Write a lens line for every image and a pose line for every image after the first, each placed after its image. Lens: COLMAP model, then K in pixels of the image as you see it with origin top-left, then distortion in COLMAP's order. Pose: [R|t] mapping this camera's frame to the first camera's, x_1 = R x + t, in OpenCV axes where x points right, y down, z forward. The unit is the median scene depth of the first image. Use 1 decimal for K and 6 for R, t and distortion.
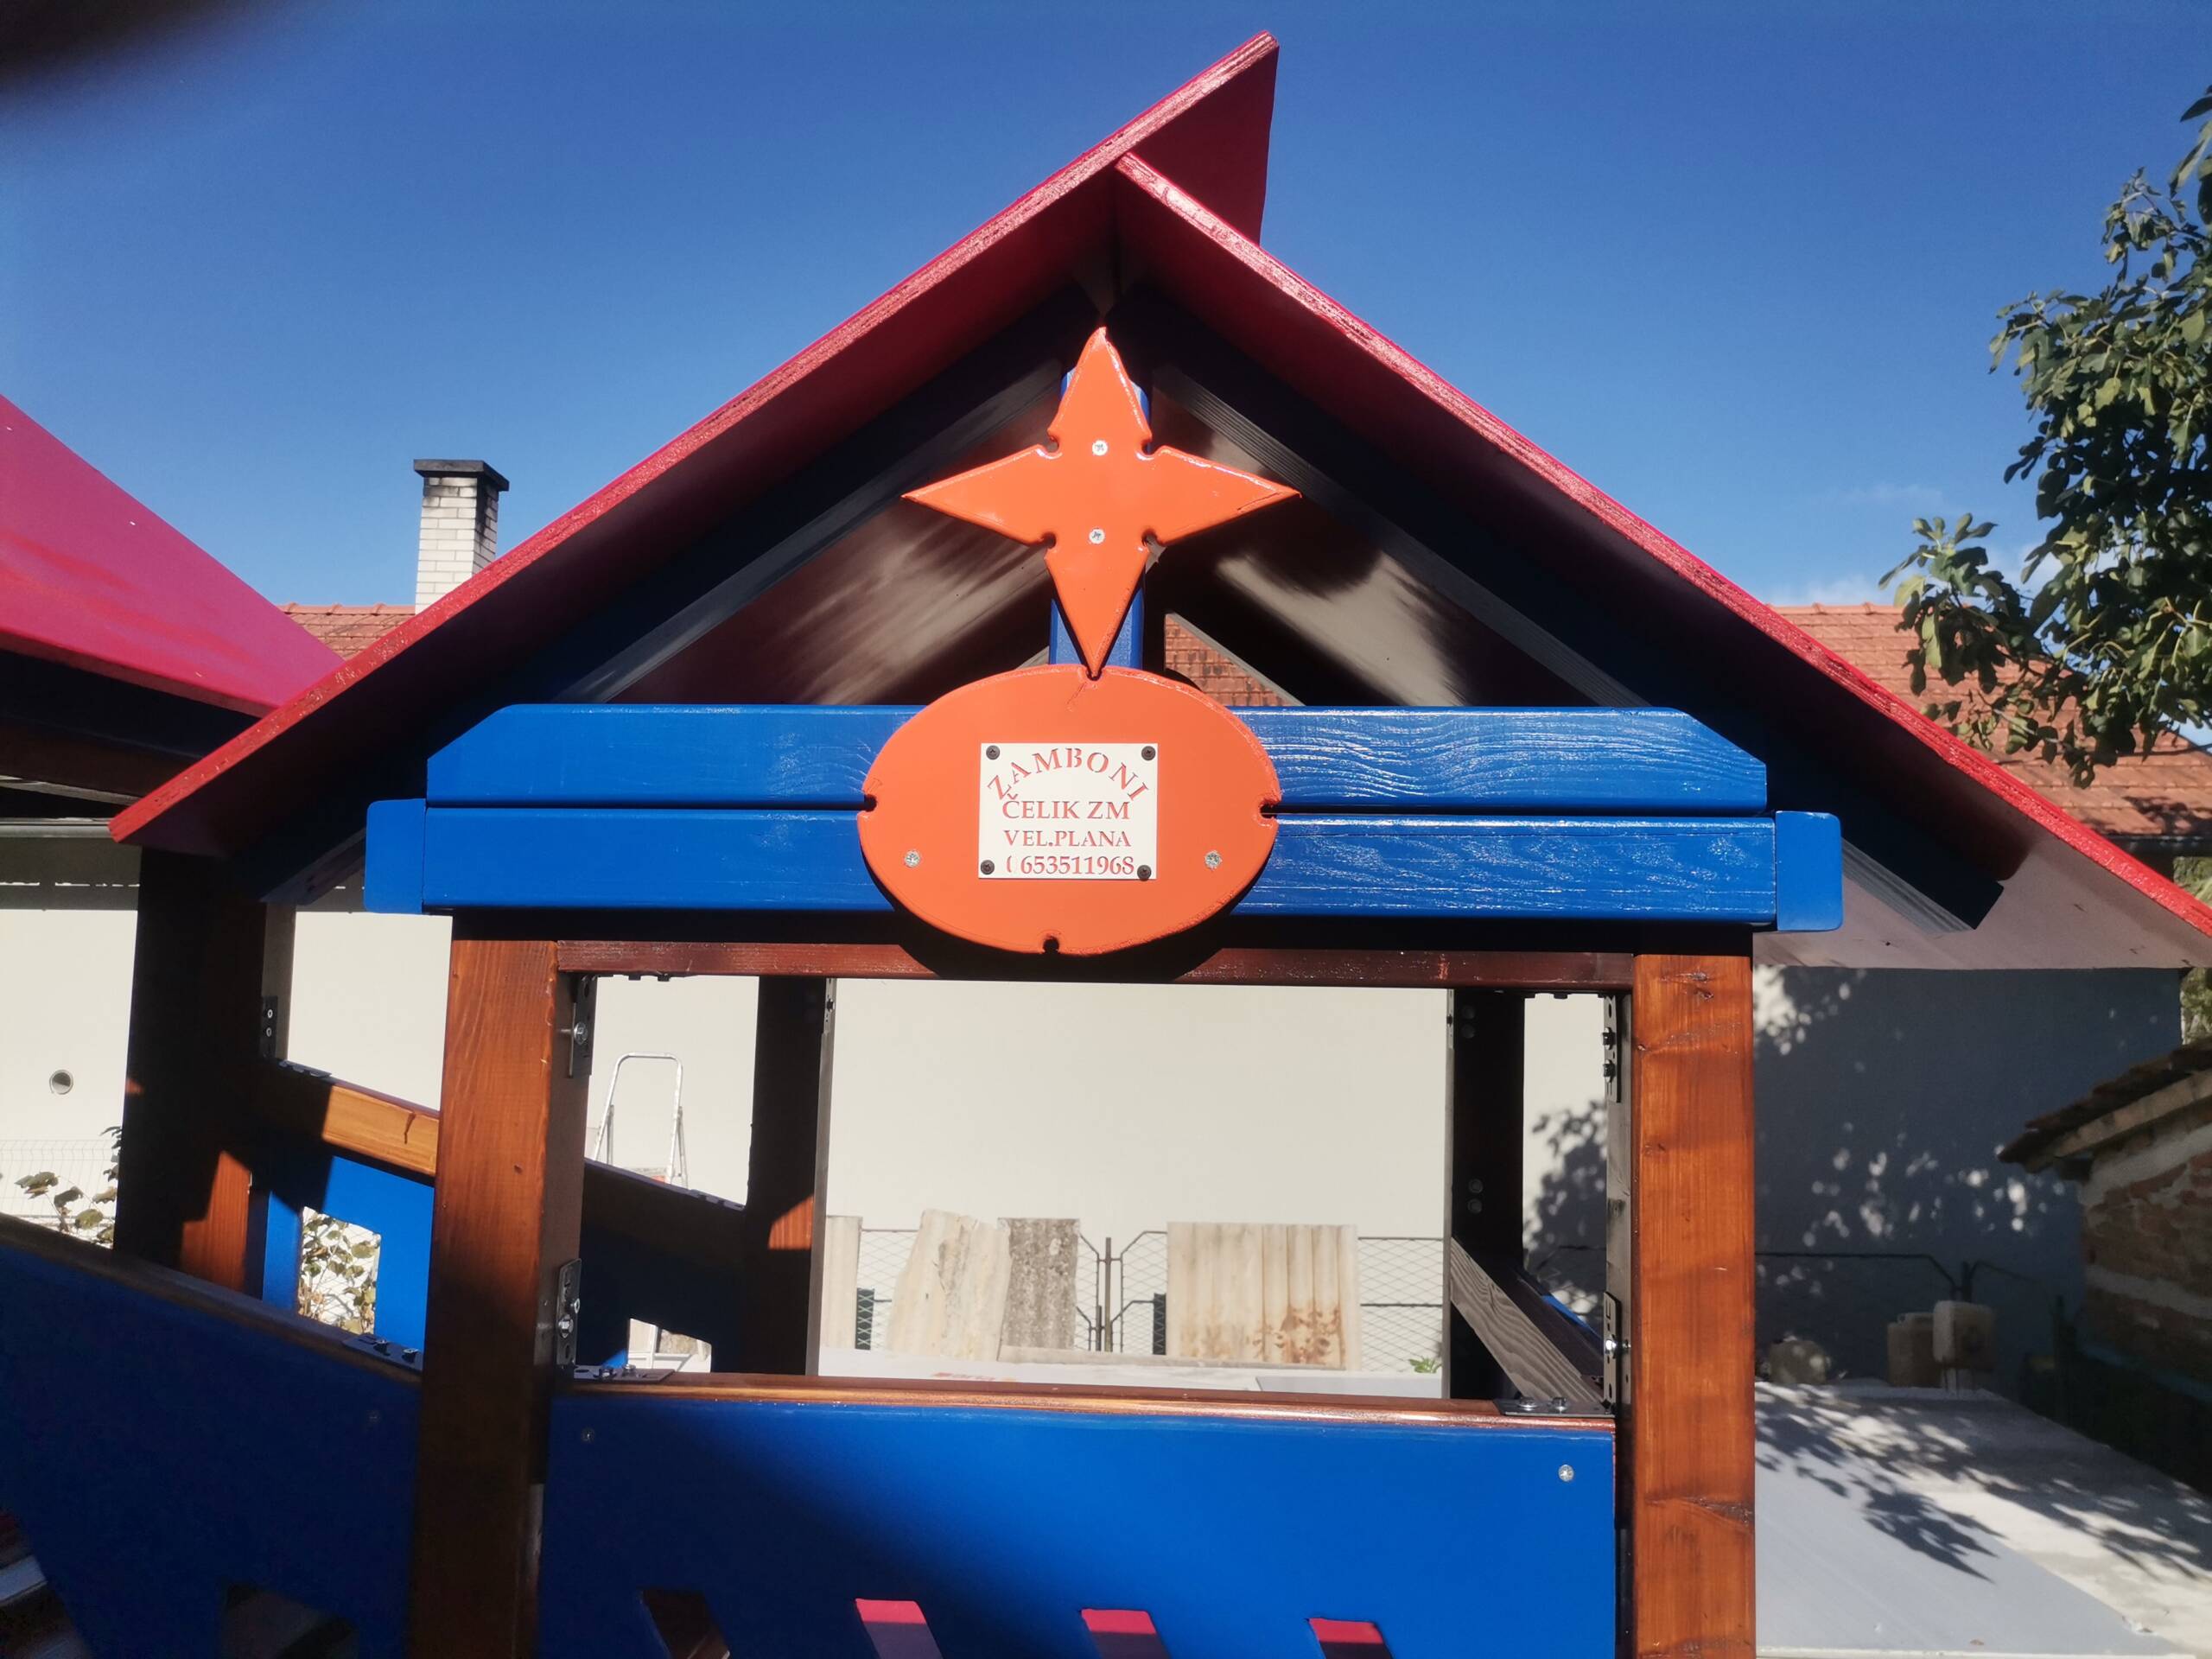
lens RADIAL K [[1667.1, 0, 1111.1], [0, 1667.1, 818.8], [0, 0, 1]] dist [0.037986, -0.024425]
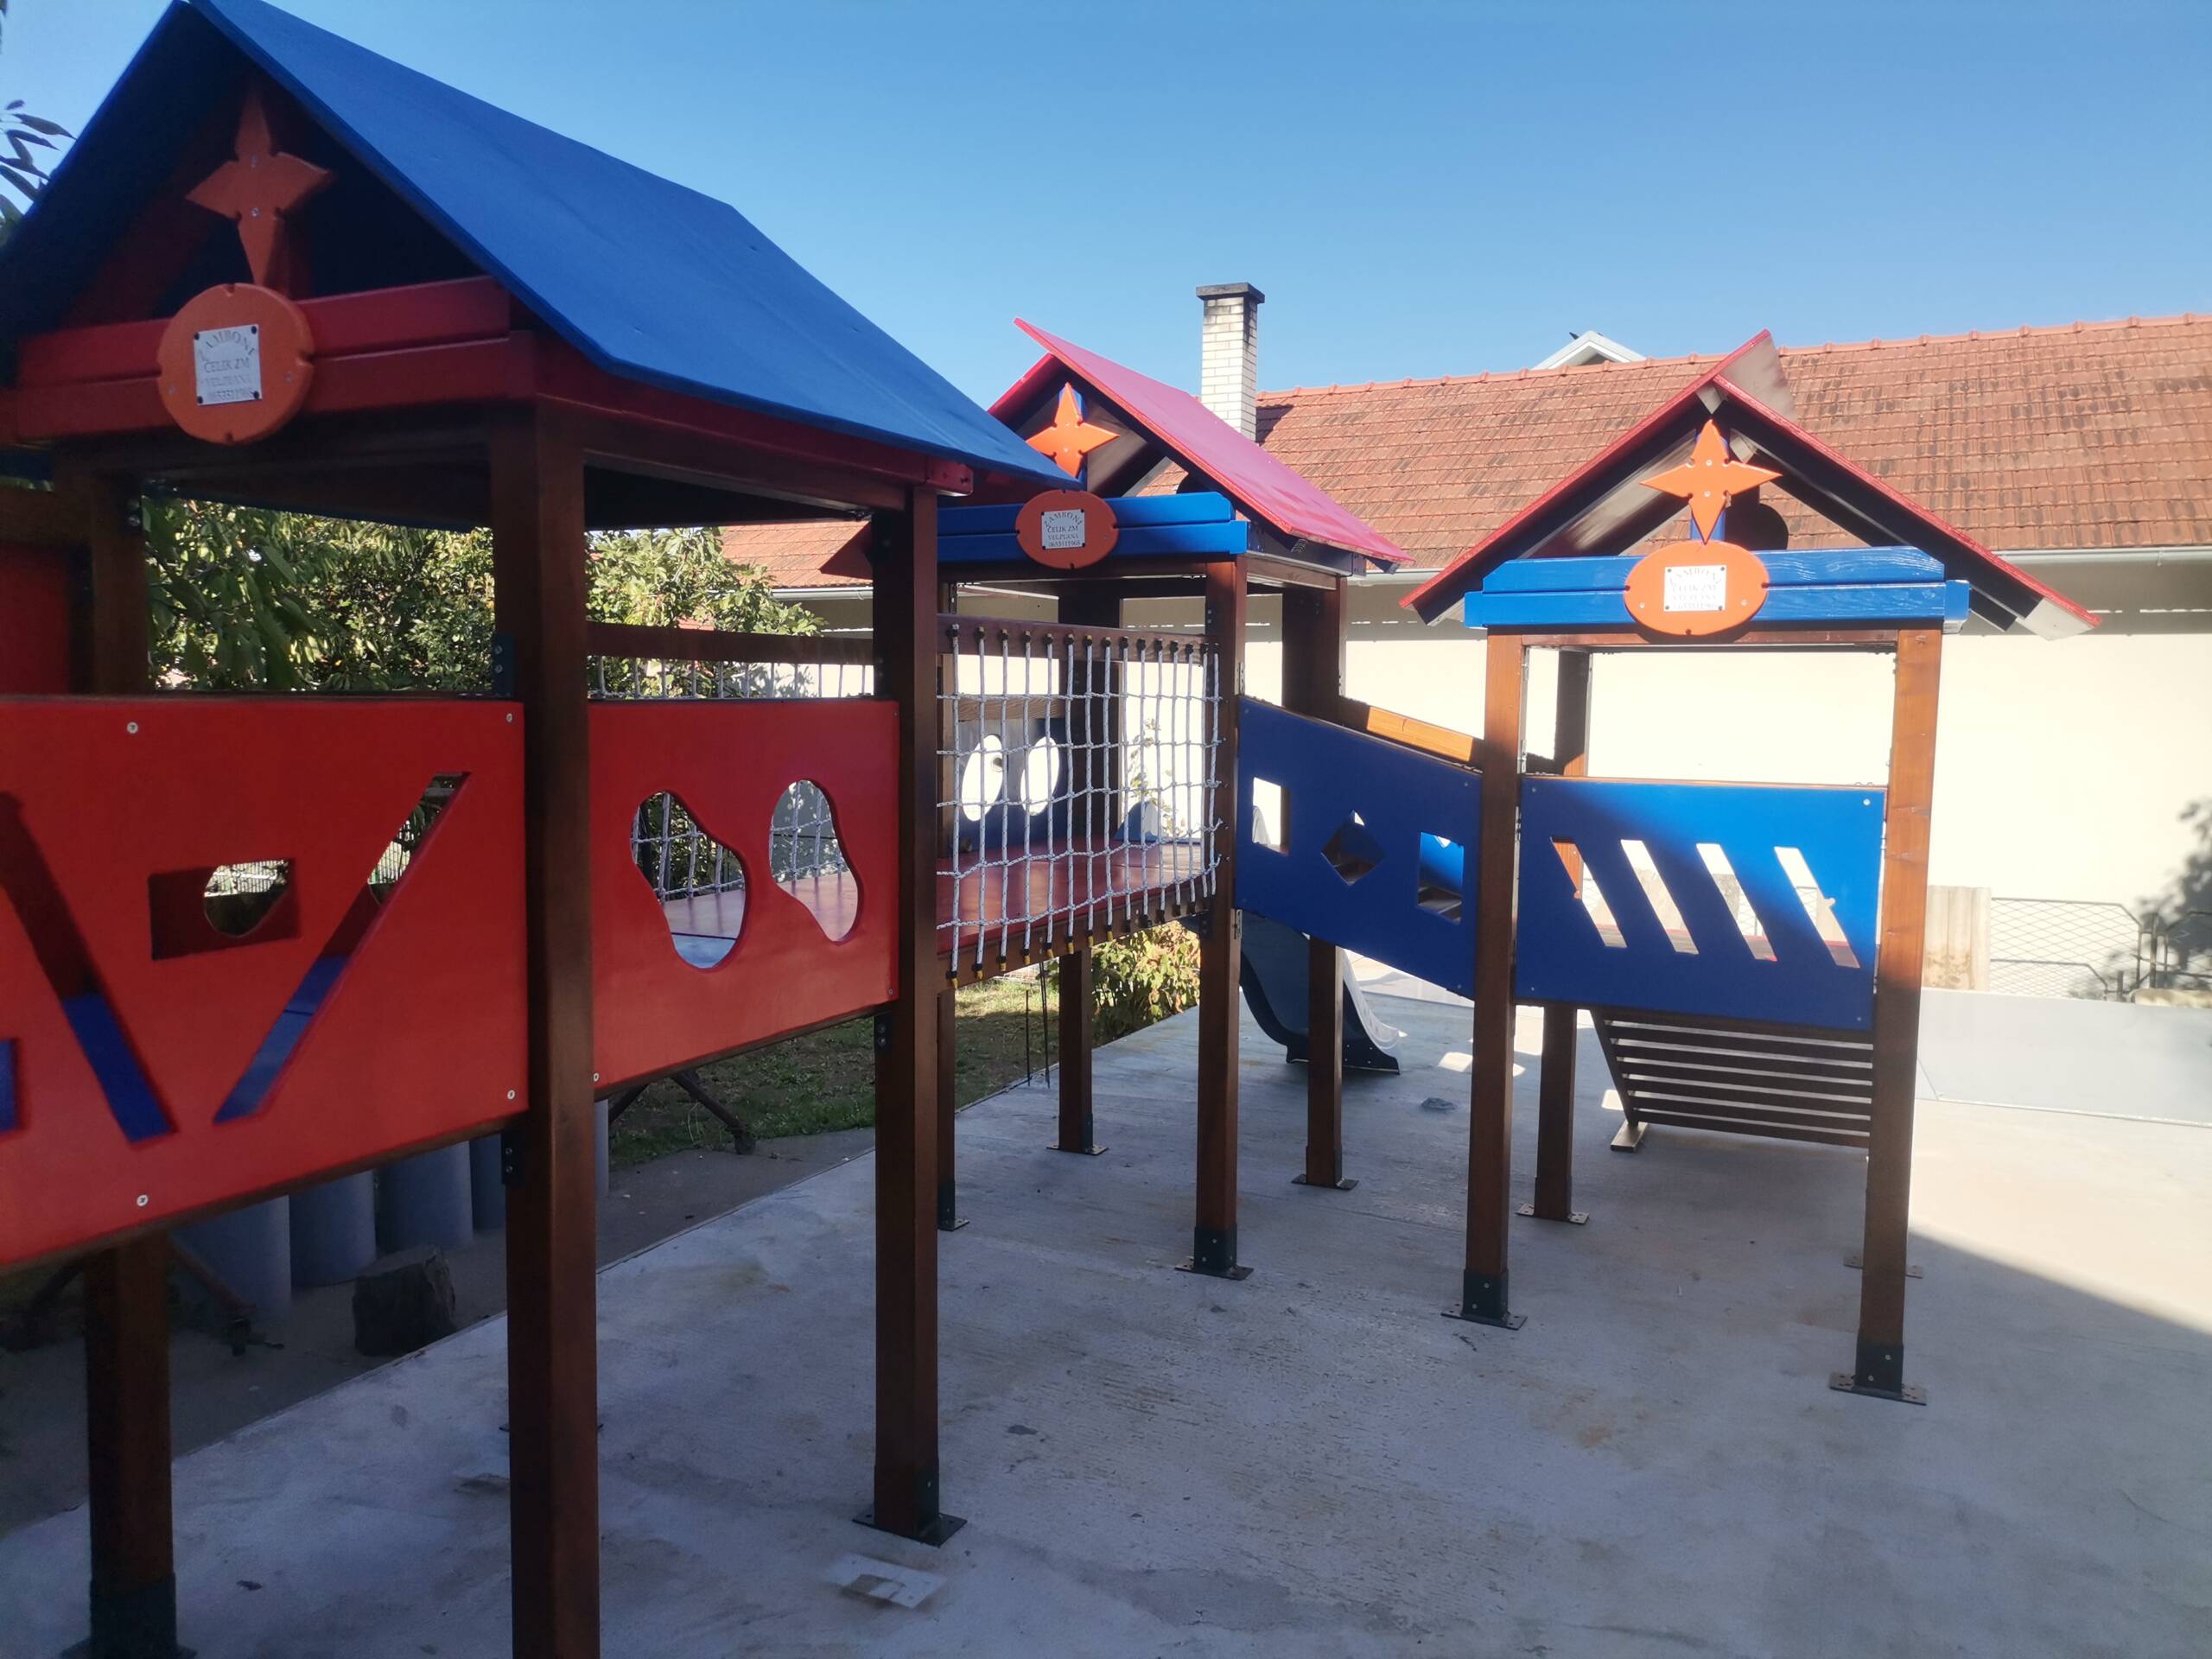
lens RADIAL K [[1667.1, 0, 1111.1], [0, 1667.1, 818.8], [0, 0, 1]] dist [0.037986, -0.024425]
pose [[0.924121, 0.019740, -0.381589, 0.023728], [0.041553, 0.987550, 0.151719, -0.014012], [0.379834, -0.156063, 0.911795, -0.326485]]
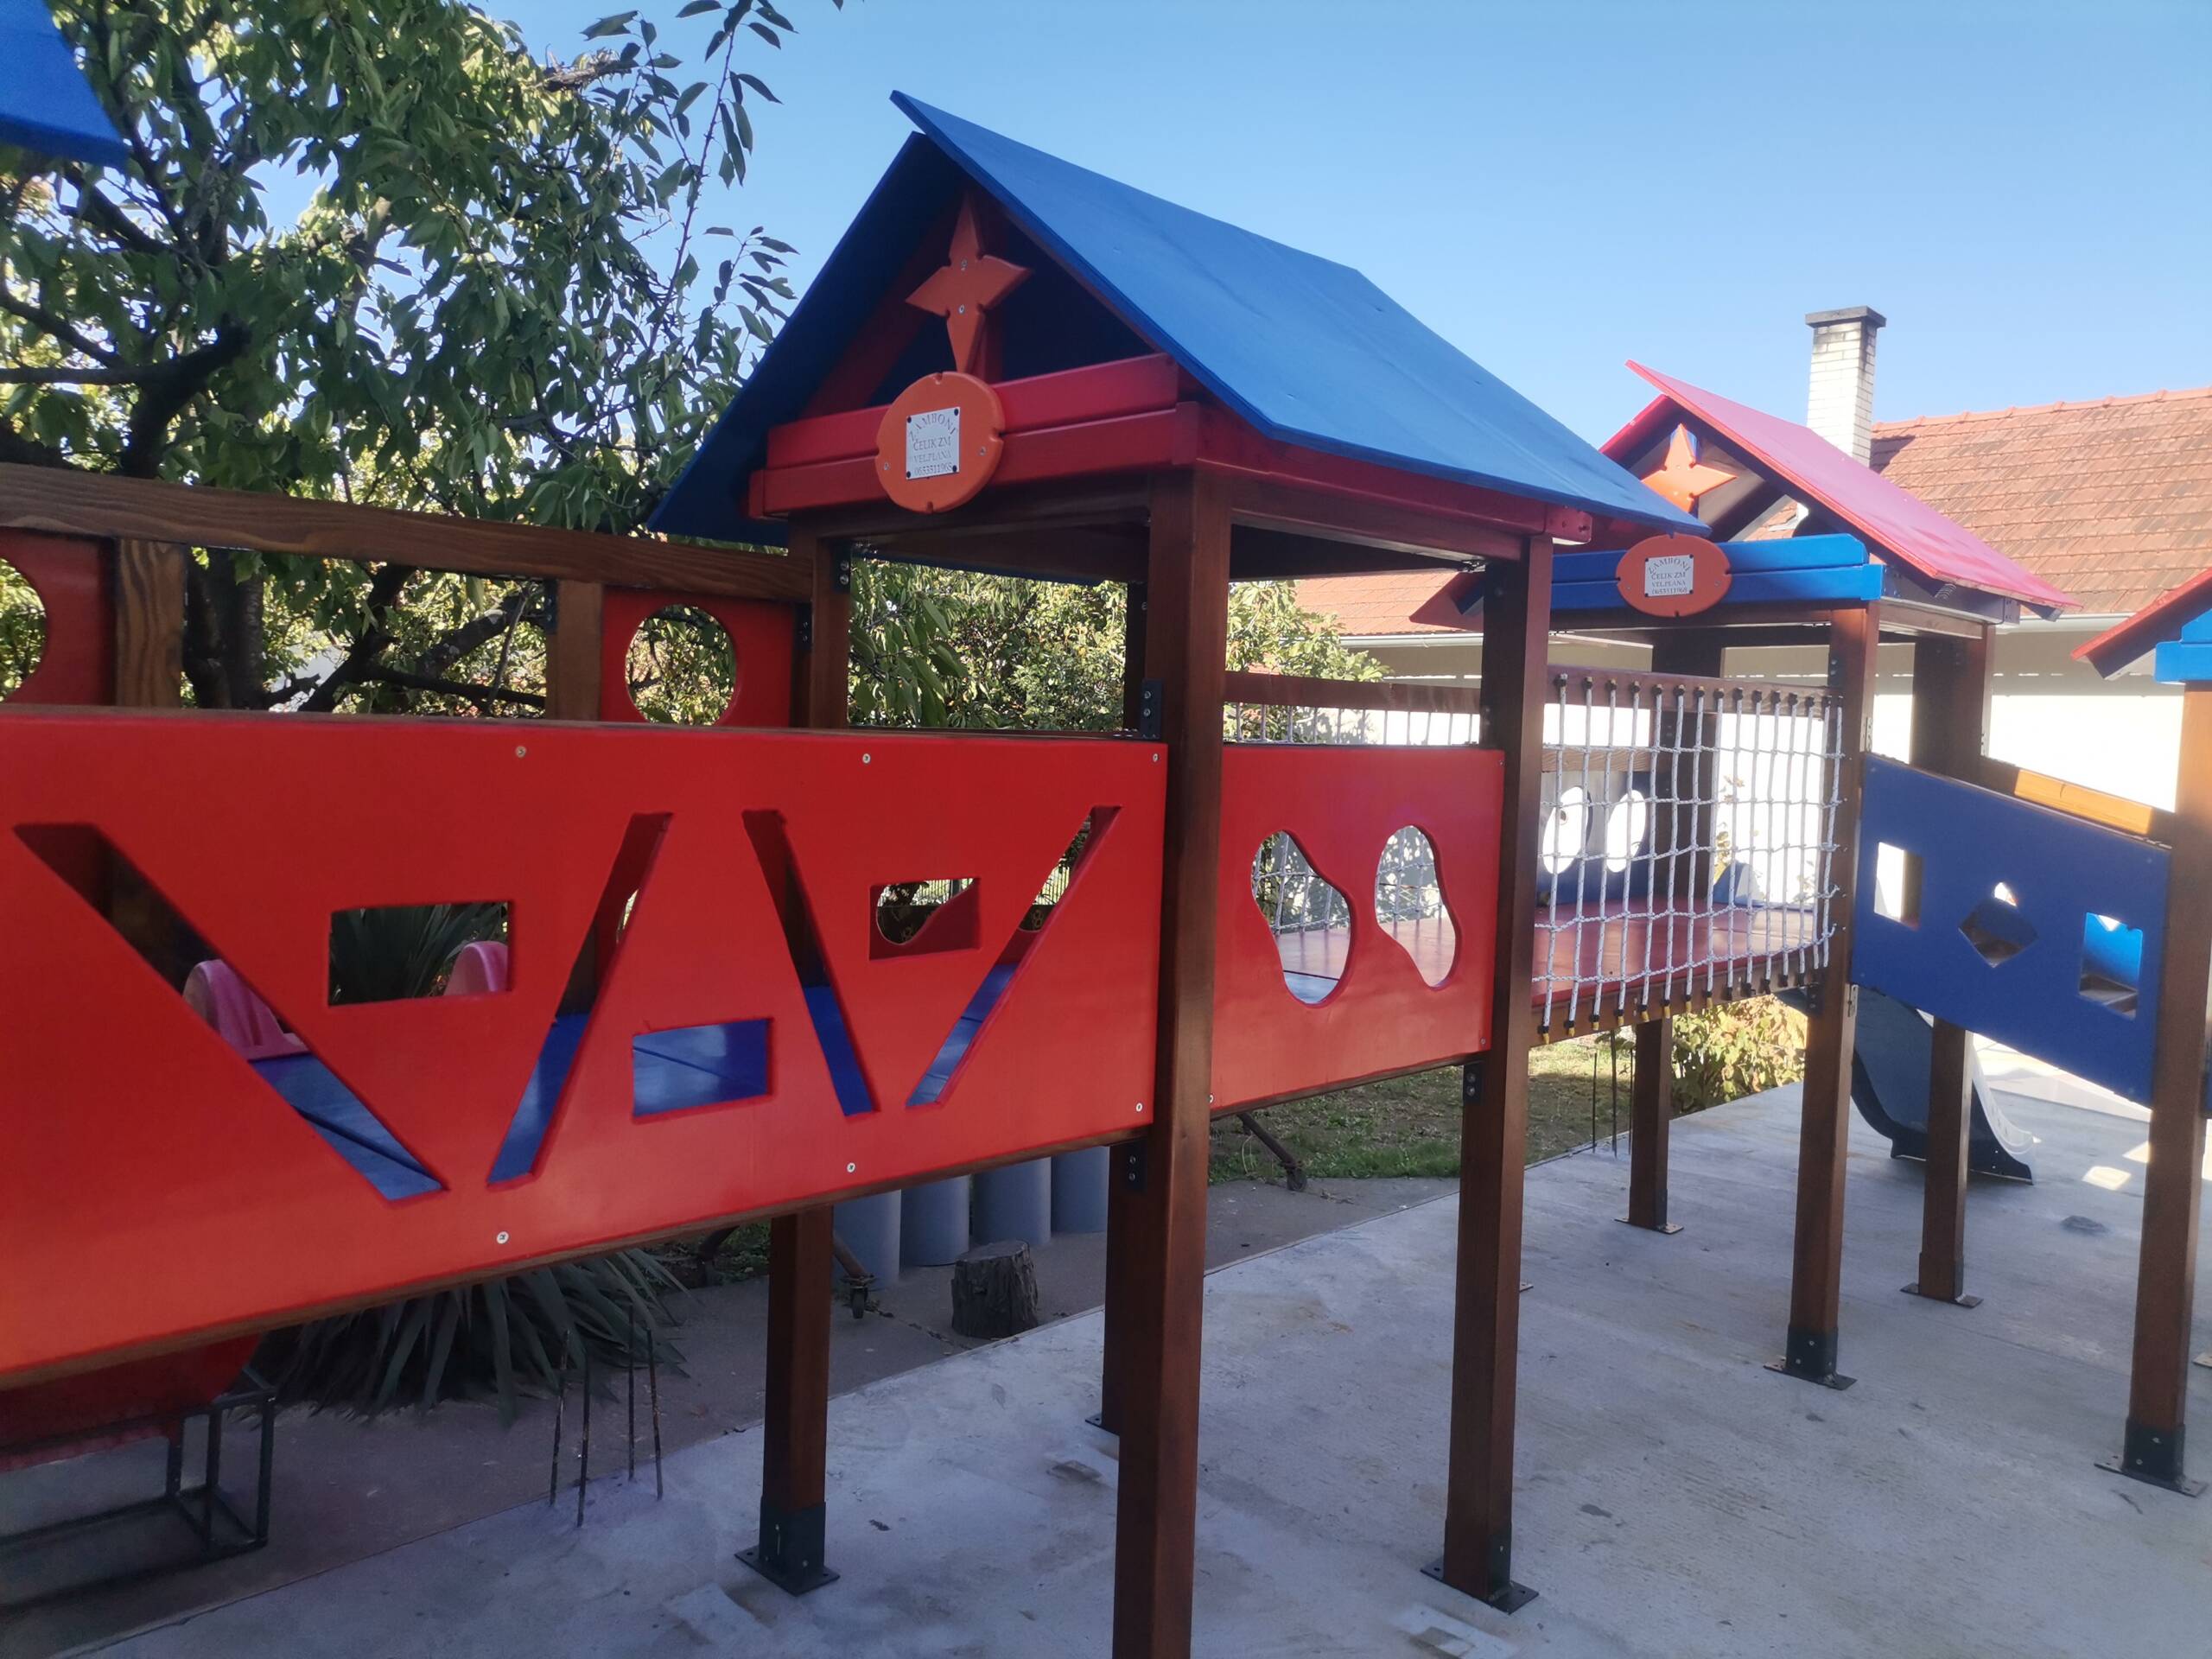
lens RADIAL K [[1674.0, 0, 1078.7], [0, 1674.0, 819.7], [0, 0, 1]] dist [0.034478, -0.015406]
pose [[0.749727, 0.042480, -0.660383, 0.004963], [0.041541, 0.992948, 0.111034, -0.016697], [0.660443, -0.110678, 0.742675, -0.355319]]
